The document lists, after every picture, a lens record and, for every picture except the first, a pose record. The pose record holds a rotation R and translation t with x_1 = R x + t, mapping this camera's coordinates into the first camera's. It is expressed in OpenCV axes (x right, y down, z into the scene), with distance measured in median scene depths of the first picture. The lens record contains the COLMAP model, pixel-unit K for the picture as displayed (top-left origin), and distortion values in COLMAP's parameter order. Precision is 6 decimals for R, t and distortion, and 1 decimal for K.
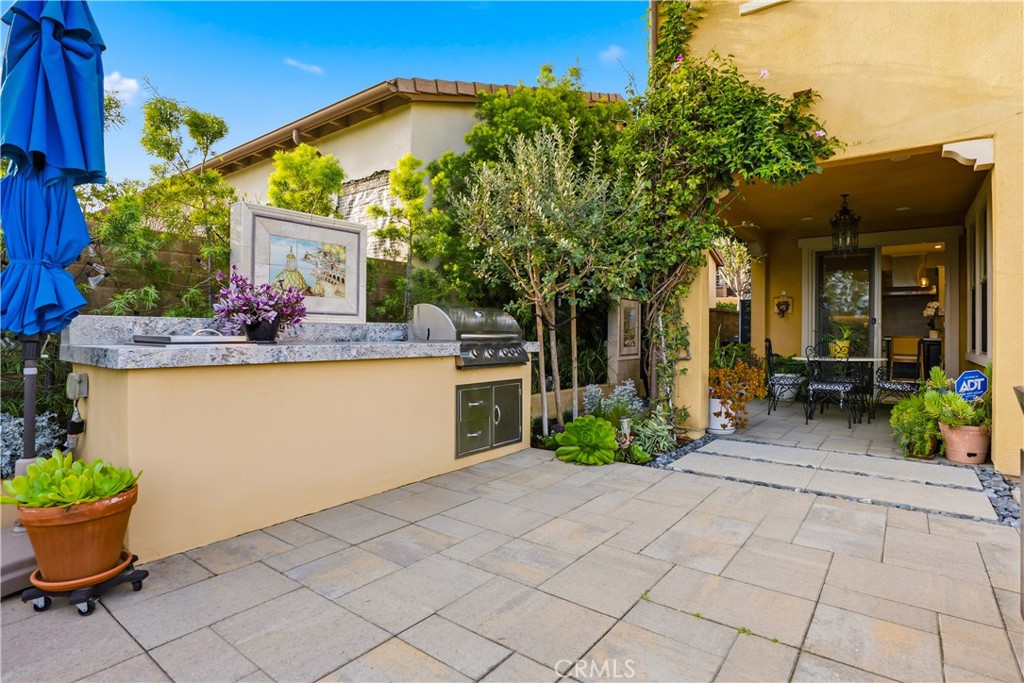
lens RADIAL K [[521.7, 0, 512.2], [0, 521.7, 333.9], [0, 0, 1]] dist [-0.003188, -0.000070]
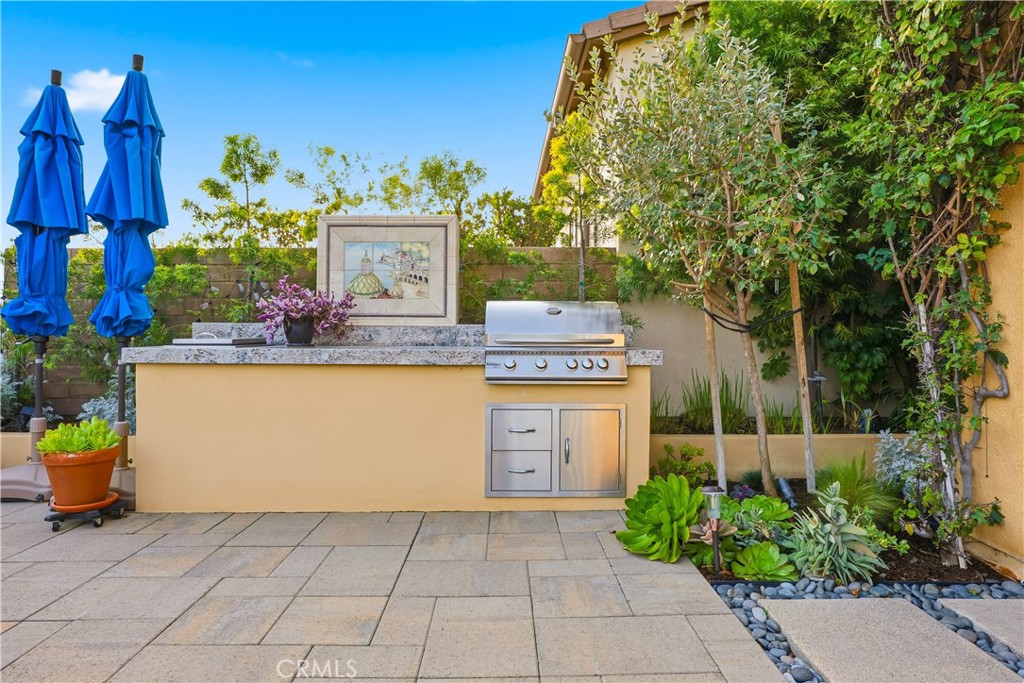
lens RADIAL K [[600.0, 0, 512.0], [0, 600.0, 341.5], [0, 0, 1]] dist [-0.001864, 0.001870]
pose [[0.621342, 0.007149, -0.783507, 0.686612], [-0.002412, 0.999971, 0.007211, -0.000915], [0.783536, -0.002591, 0.621341, 0.519103]]
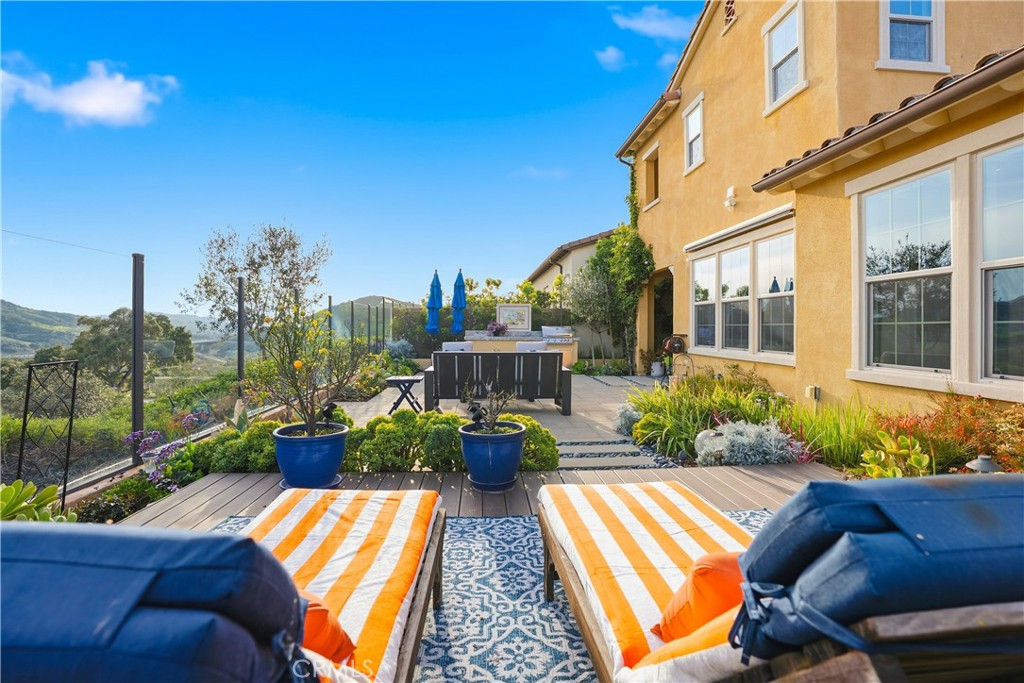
lens RADIAL K [[480.4, 0, 517.9], [0, 480.4, 333.3], [0, 0, 1]] dist [-0.071511, 0.028830]
pose [[0.677614, 0.005077, -0.735401, 2.466563], [-0.006555, 0.999978, 0.000863, -0.011500], [0.735389, 0.004235, 0.677632, -1.538744]]
